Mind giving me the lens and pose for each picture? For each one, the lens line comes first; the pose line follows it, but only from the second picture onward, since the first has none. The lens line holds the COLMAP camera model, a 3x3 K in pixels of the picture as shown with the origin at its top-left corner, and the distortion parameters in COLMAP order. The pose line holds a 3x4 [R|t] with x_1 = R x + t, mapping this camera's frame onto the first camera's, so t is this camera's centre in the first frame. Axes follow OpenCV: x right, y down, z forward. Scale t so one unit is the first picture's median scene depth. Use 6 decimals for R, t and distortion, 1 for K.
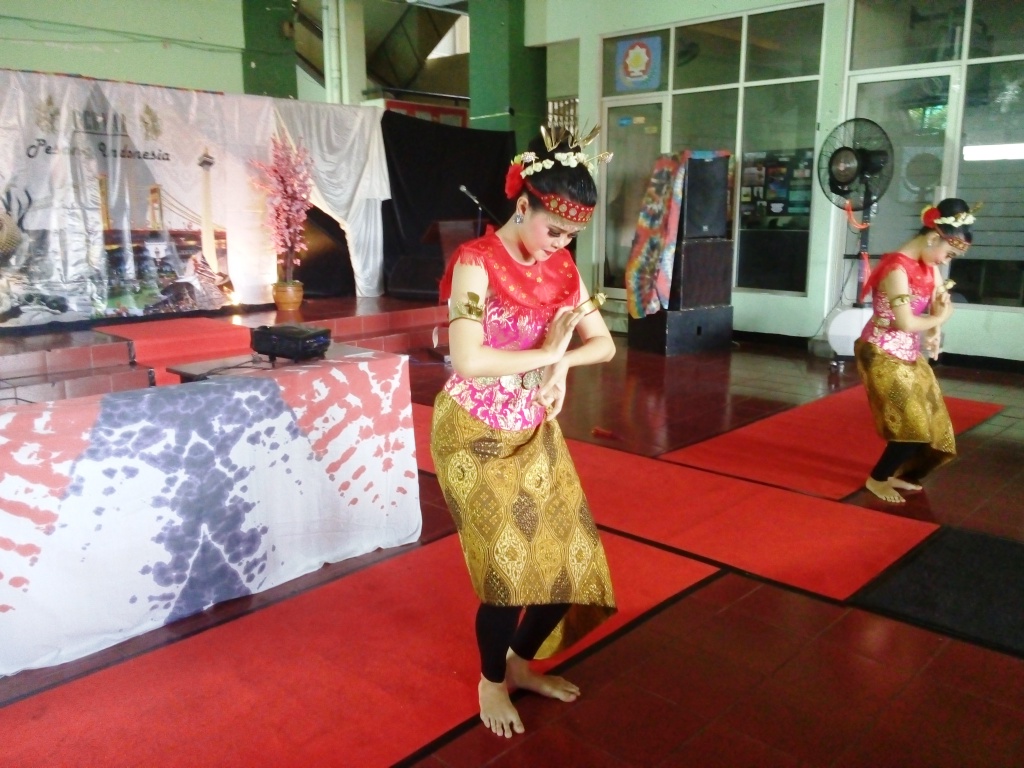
lens RADIAL K [[868.1, 0, 507.6], [0, 868.1, 389.2], [0, 0, 1]] dist [0.053097, -0.070356]
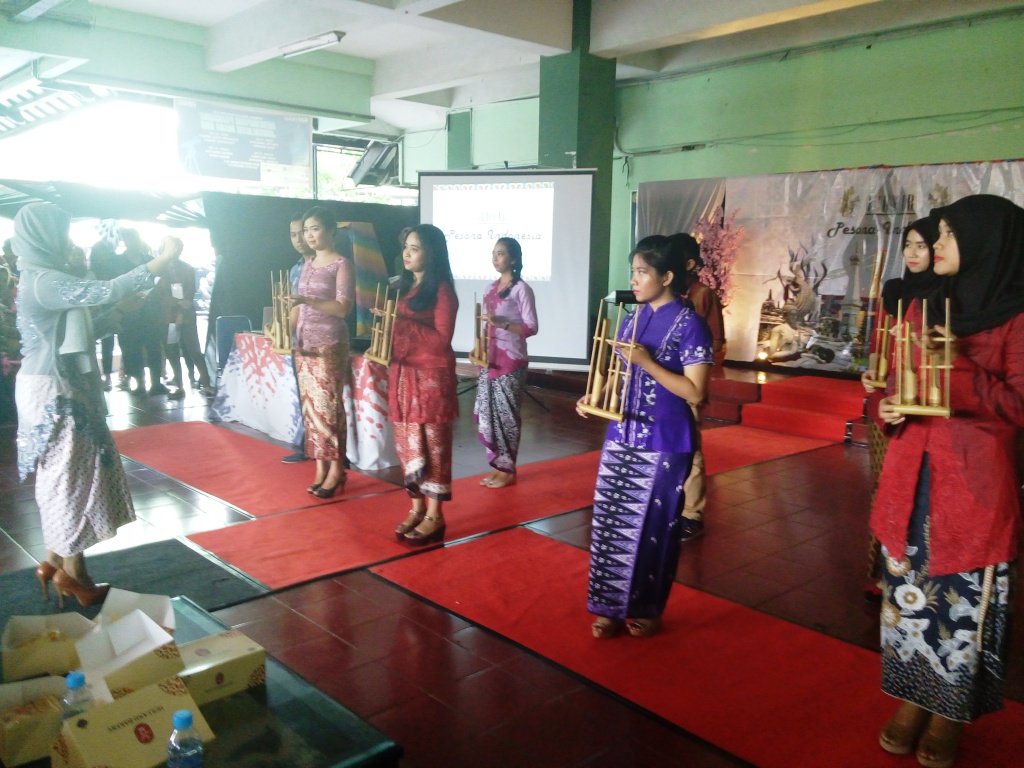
lens RADIAL K [[868.1, 0, 494.2], [0, 868.1, 378.1], [0, 0, 1]] dist [0.053097, -0.070356]
pose [[-0.095051, 0.135264, -0.986240, 0.703424], [-0.221446, 0.963028, 0.153423, -0.145254], [0.970529, 0.232982, -0.061583, 0.611206]]
